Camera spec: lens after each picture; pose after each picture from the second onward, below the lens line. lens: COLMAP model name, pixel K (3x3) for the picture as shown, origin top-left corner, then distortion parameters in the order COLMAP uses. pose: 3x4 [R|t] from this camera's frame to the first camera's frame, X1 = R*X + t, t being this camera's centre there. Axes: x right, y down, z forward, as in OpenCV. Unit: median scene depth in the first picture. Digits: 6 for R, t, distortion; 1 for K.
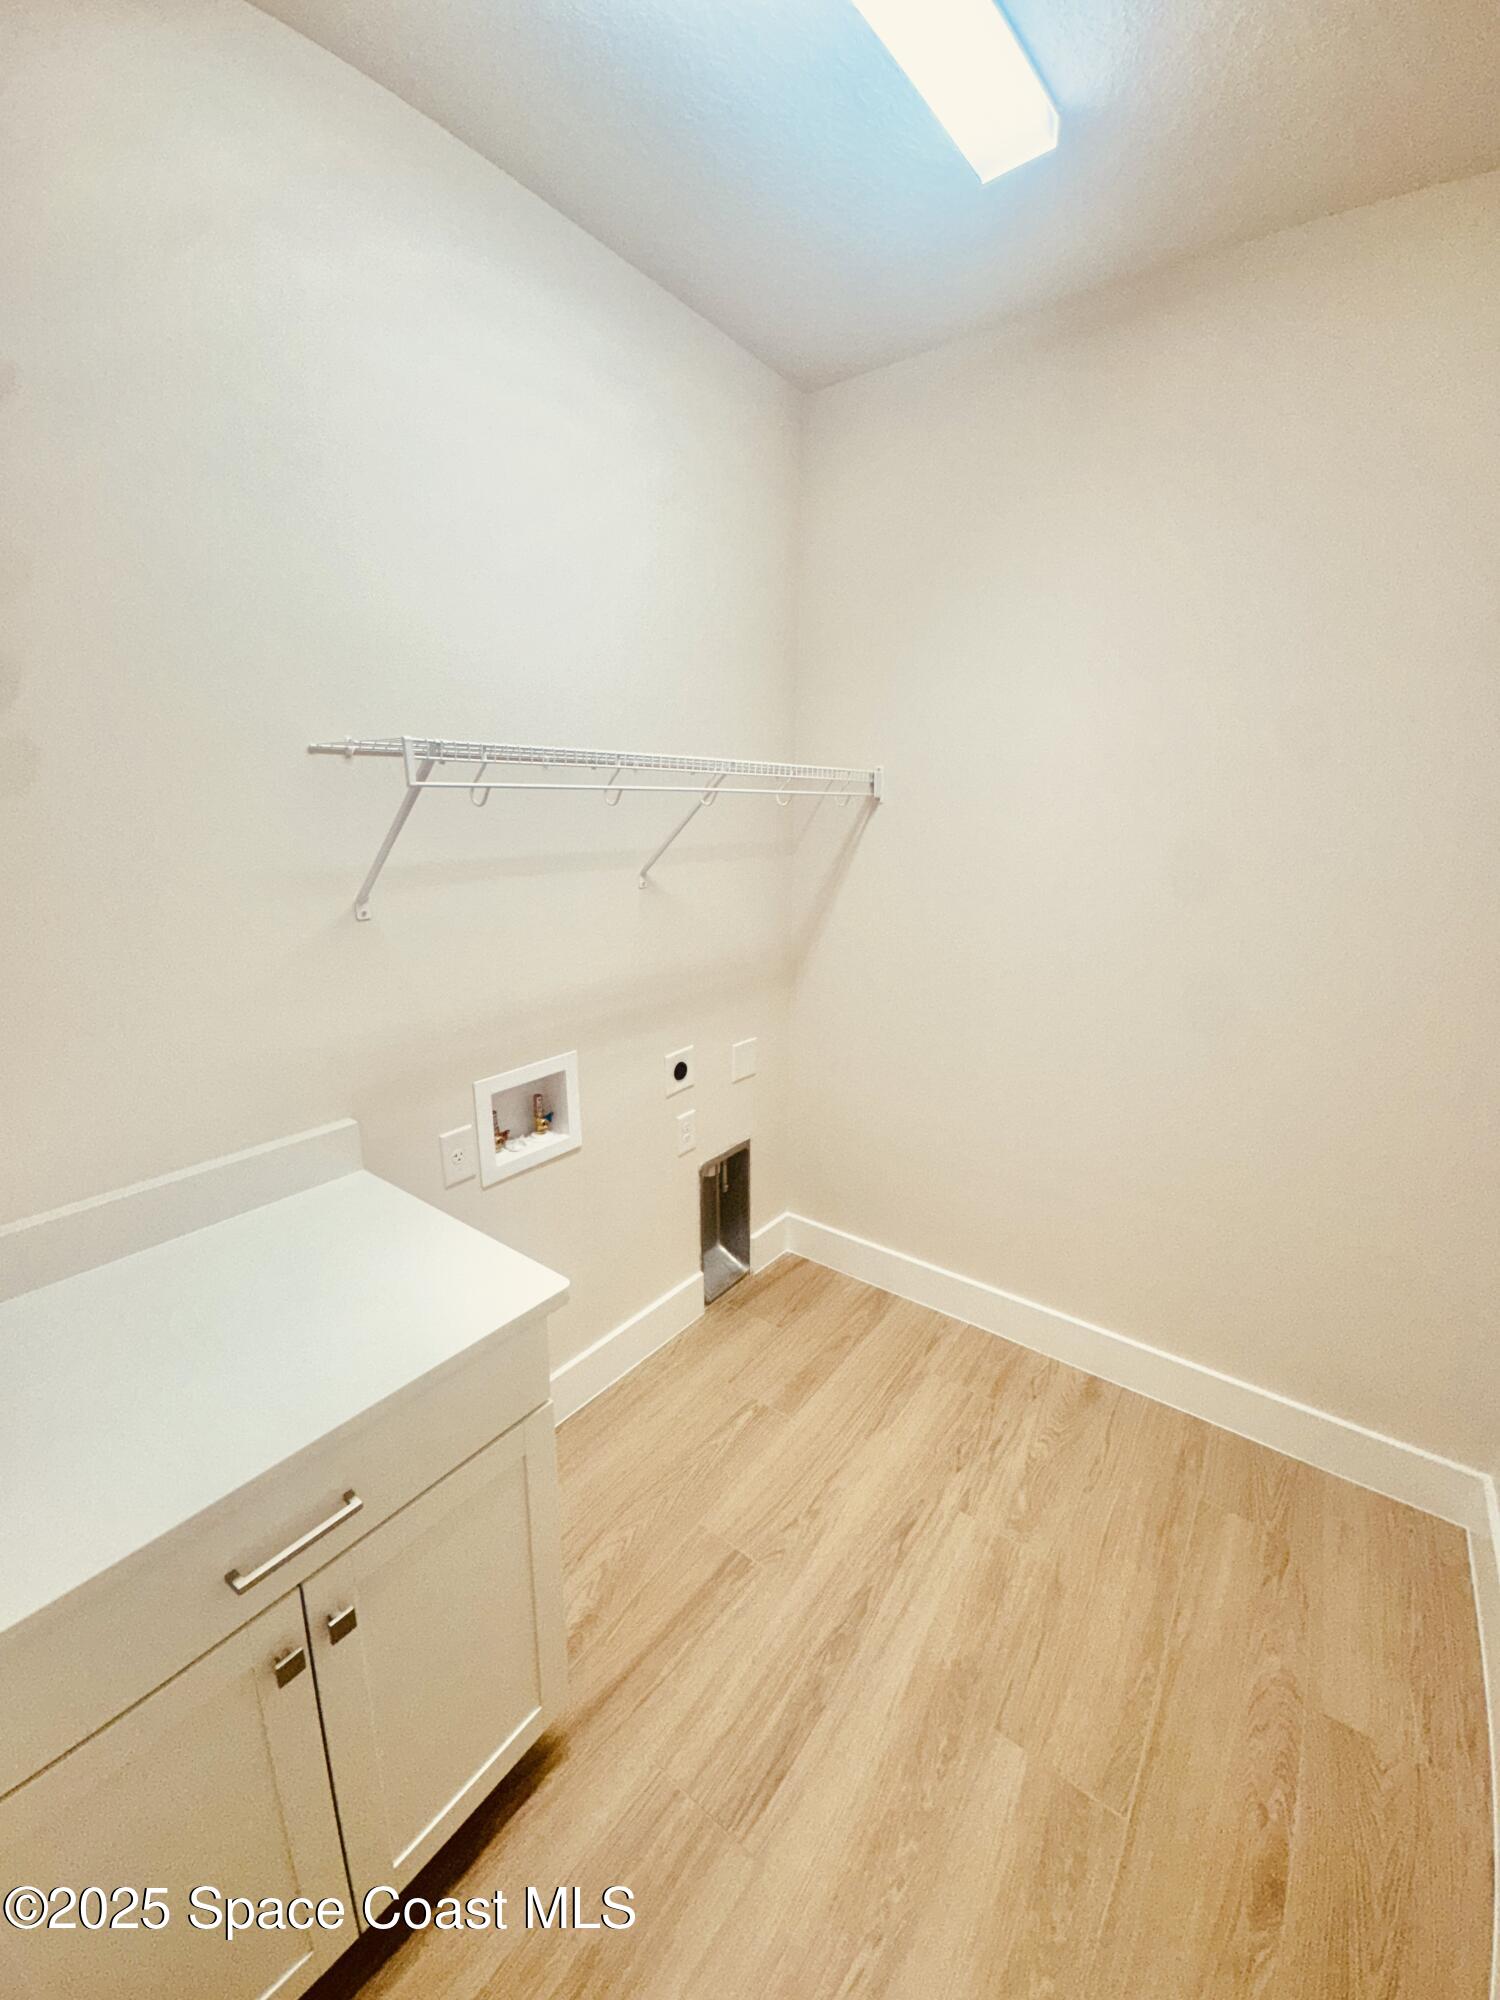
lens RADIAL K [[801.4, 0, 737.7], [0, 801.4, 1004.9], [0, 0, 1]] dist [0.001911, -0.000554]
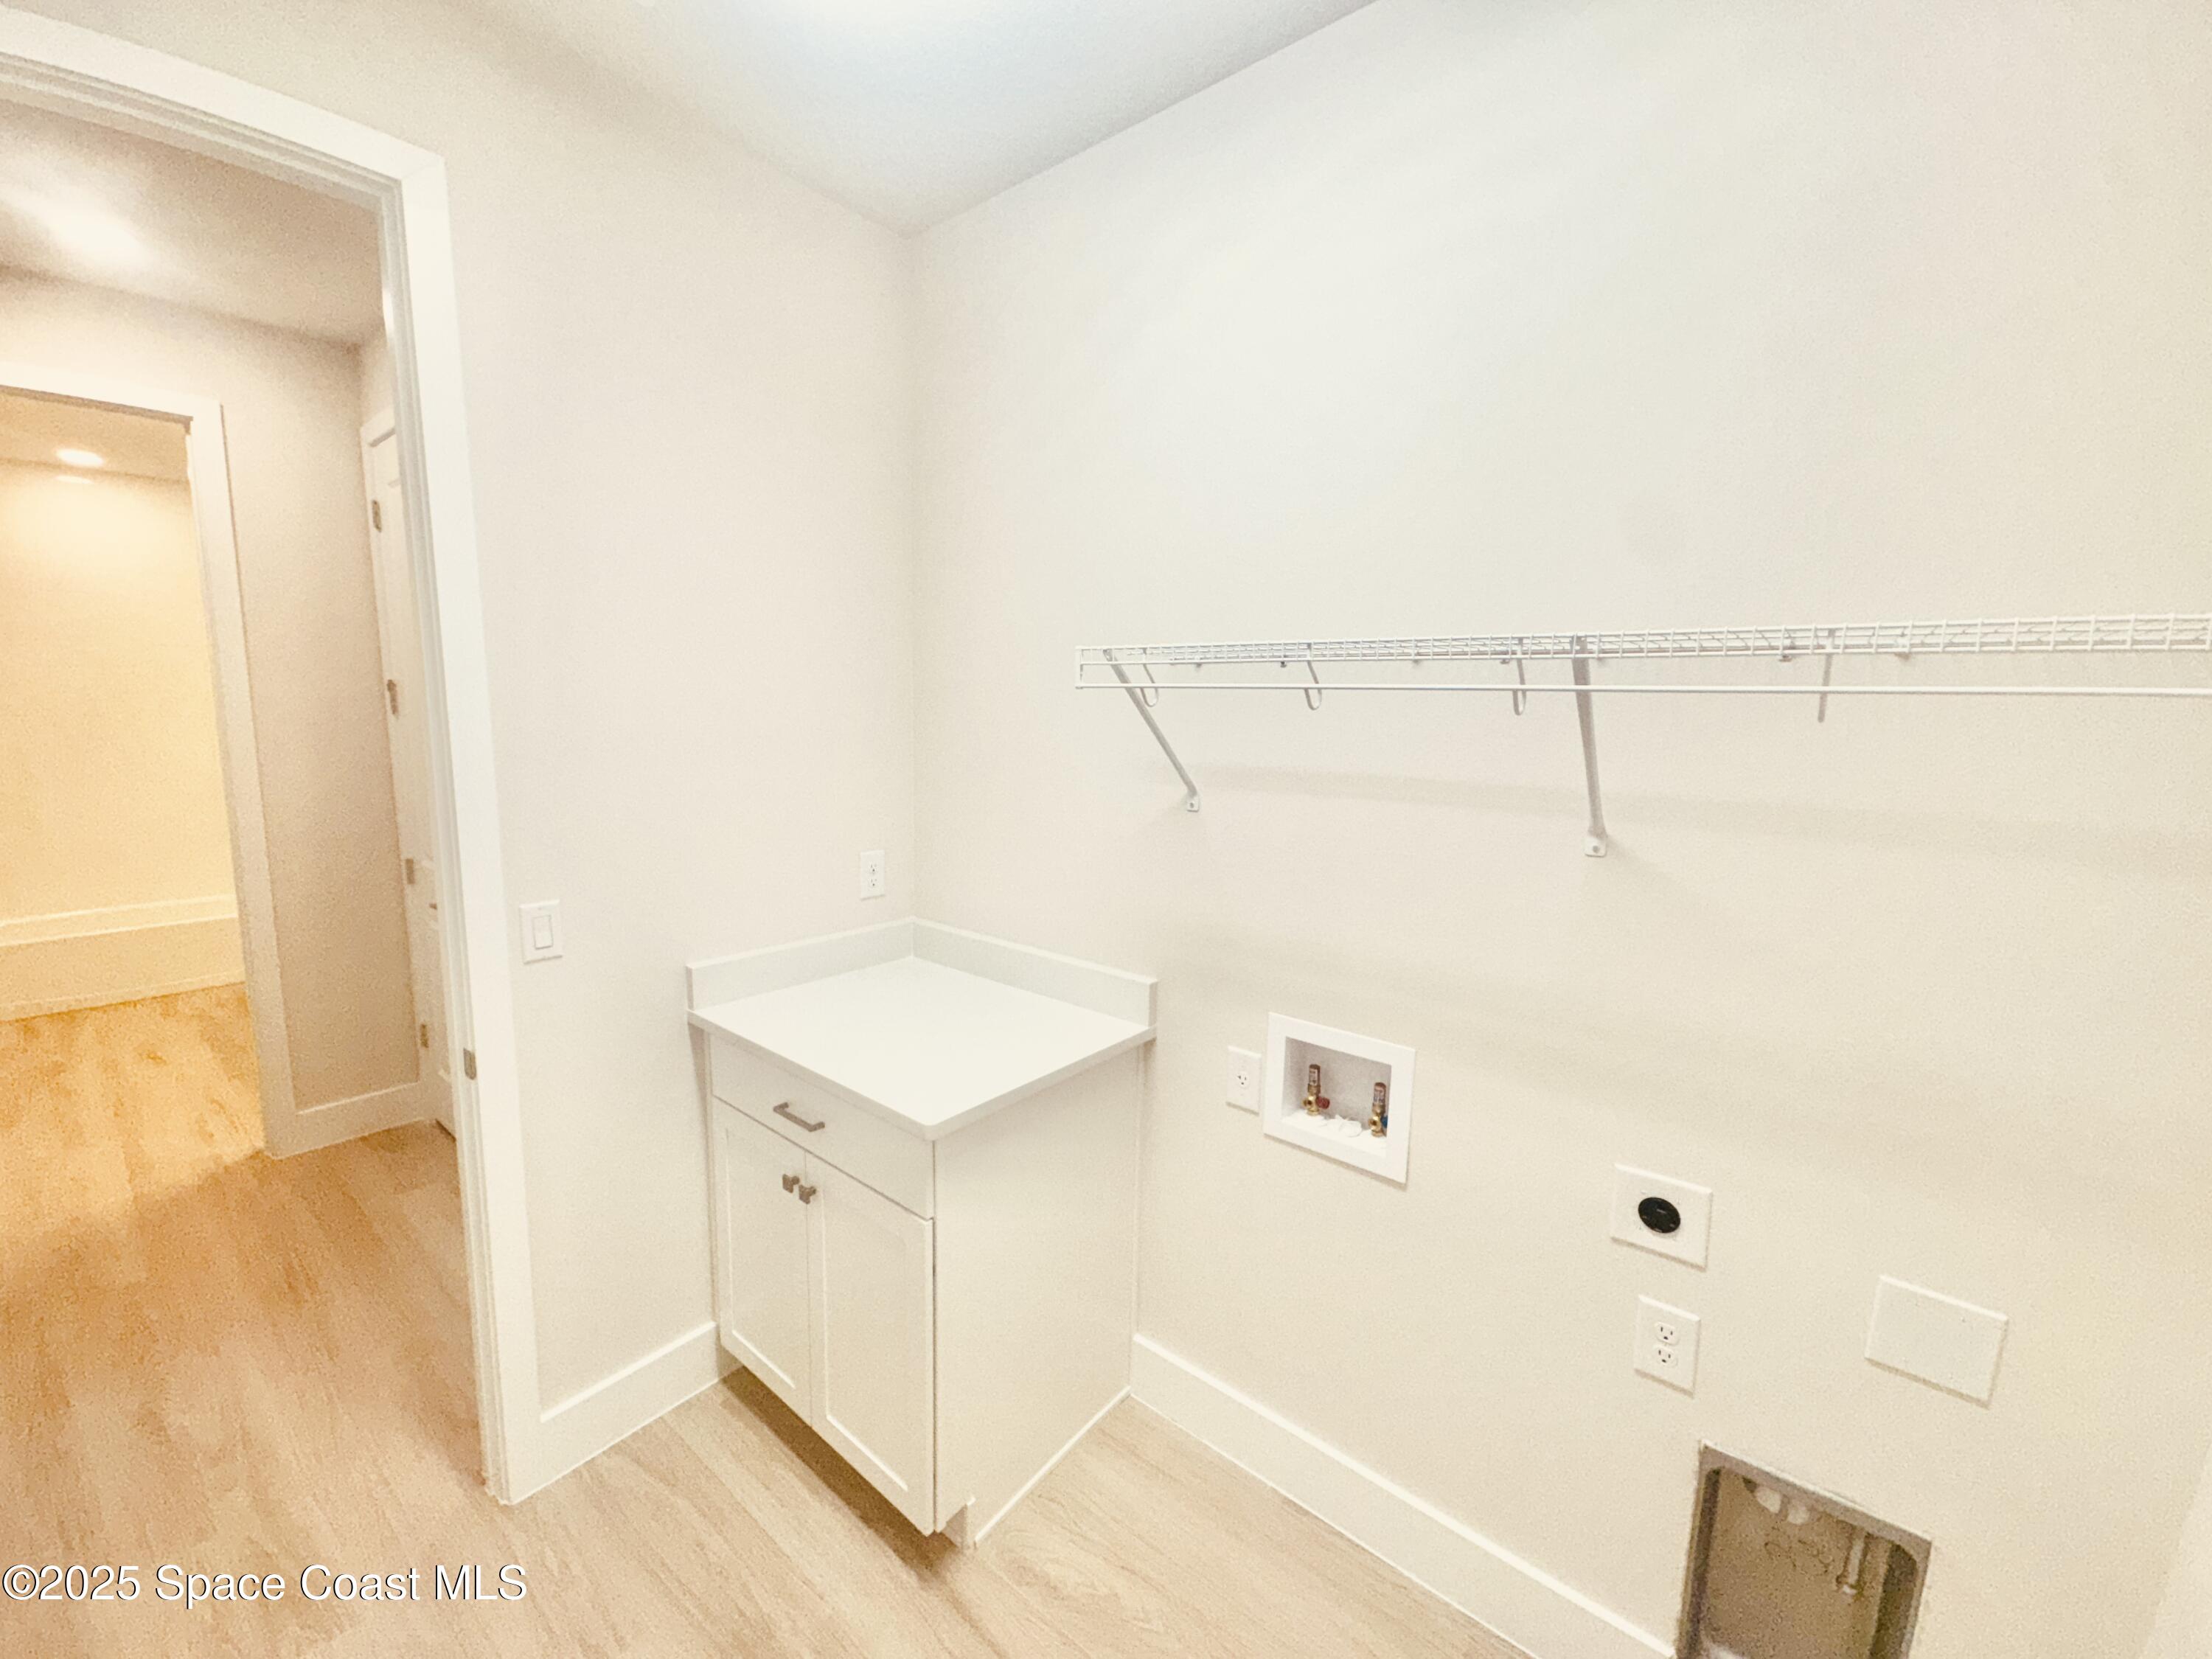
lens RADIAL K [[886.3, 0, 1106.0], [0, 886.3, 821.3], [0, 0, 1]] dist [0.001911, -0.000554]
pose [[-0.042374, 0.129079, -0.990729, 0.605578], [-0.259071, 0.956282, 0.135672, -0.185482], [0.964928, 0.262419, -0.007081, 0.737008]]
